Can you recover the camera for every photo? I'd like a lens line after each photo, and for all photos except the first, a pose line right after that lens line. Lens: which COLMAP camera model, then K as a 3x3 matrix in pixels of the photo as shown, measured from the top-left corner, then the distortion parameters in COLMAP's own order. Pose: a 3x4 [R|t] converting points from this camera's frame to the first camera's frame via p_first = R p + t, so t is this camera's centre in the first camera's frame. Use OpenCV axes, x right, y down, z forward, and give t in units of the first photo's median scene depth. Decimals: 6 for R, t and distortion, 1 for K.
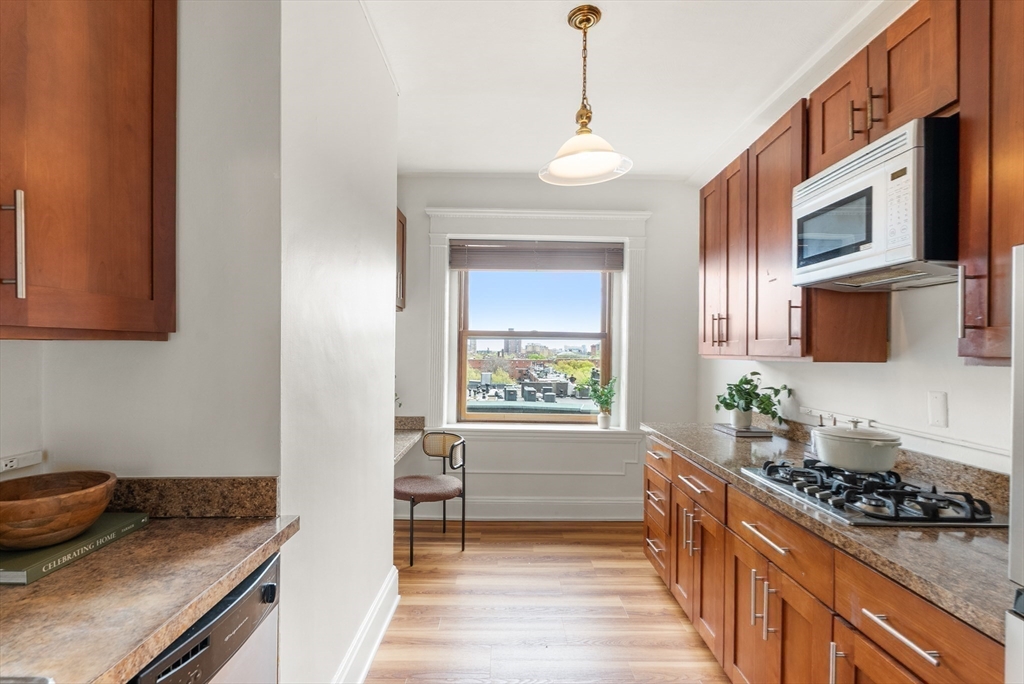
lens RADIAL K [[465.6, 0, 512.0], [0, 465.6, 349.8], [0, 0, 1]] dist [0.000666, 0.000335]
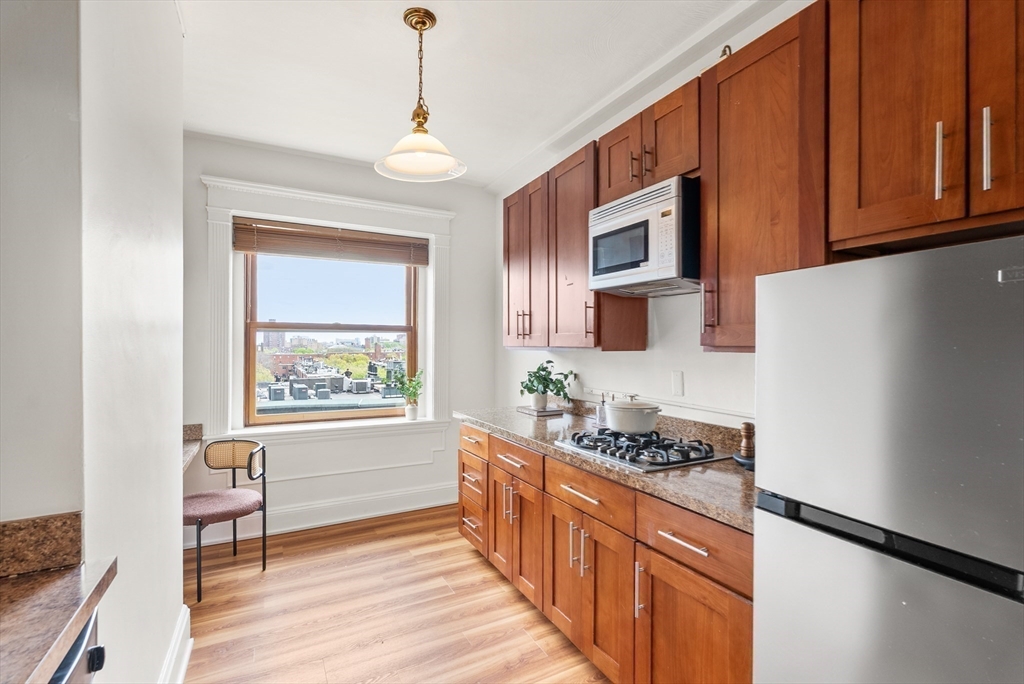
lens RADIAL K [[465.6, 0, 511.0], [0, 465.6, 345.0], [0, 0, 1]] dist [0.000666, 0.000335]
pose [[0.886724, -0.009593, 0.462199, -0.144431], [0.007144, 0.999950, 0.007049, -0.001412], [-0.462243, -0.002948, 0.886748, -0.005436]]
